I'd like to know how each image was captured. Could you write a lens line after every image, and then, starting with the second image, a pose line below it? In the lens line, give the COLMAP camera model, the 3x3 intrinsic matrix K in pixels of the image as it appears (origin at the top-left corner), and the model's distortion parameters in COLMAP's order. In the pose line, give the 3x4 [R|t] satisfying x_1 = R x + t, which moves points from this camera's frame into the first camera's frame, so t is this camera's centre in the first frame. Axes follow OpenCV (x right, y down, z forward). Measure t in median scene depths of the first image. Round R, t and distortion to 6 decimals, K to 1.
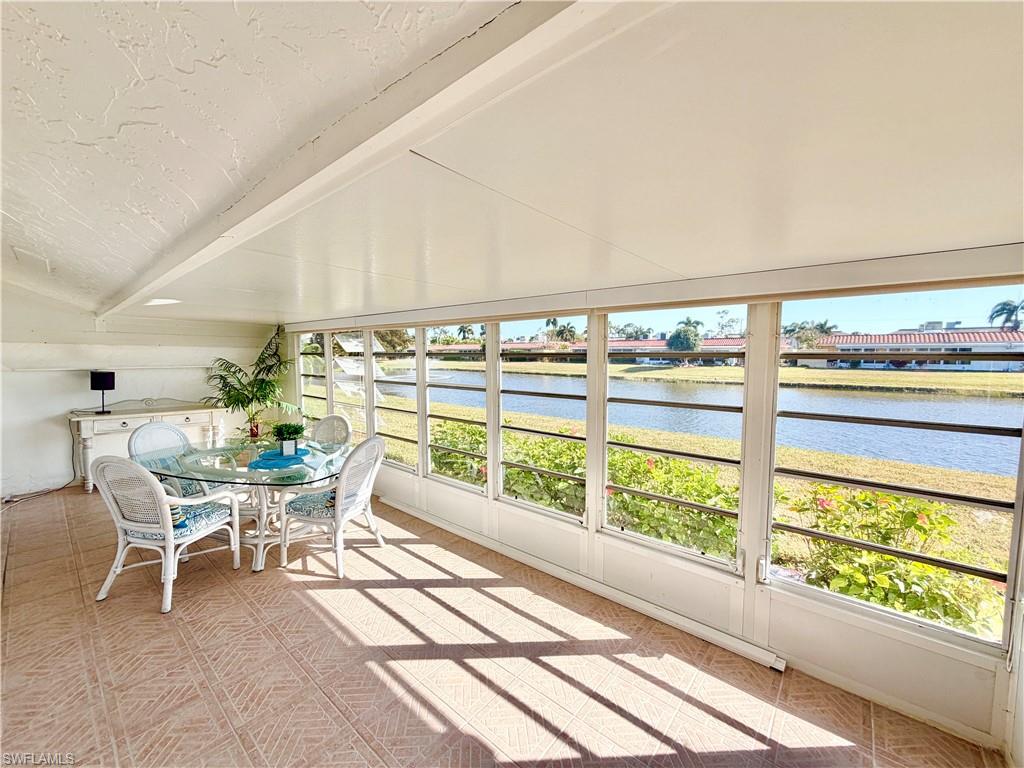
lens RADIAL K [[407.7, 0, 508.8], [0, 407.7, 383.5], [0, 0, 1]] dist [0.000884, -0.000205]
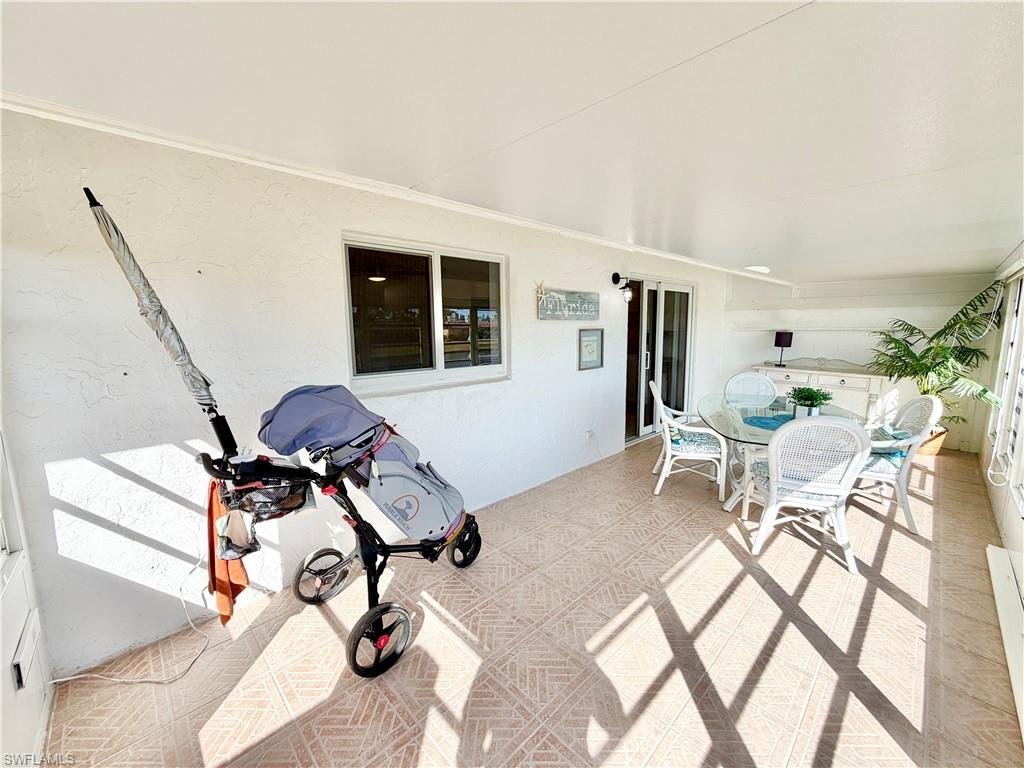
lens RADIAL K [[407.7, 0, 508.8], [0, 407.7, 383.5], [0, 0, 1]] dist [0.000884, -0.000205]
pose [[-0.098483, 0.135393, -0.985885, 0.468143], [-0.062219, 0.987925, 0.141889, 0.002492], [0.993192, 0.075315, -0.088870, 0.480185]]
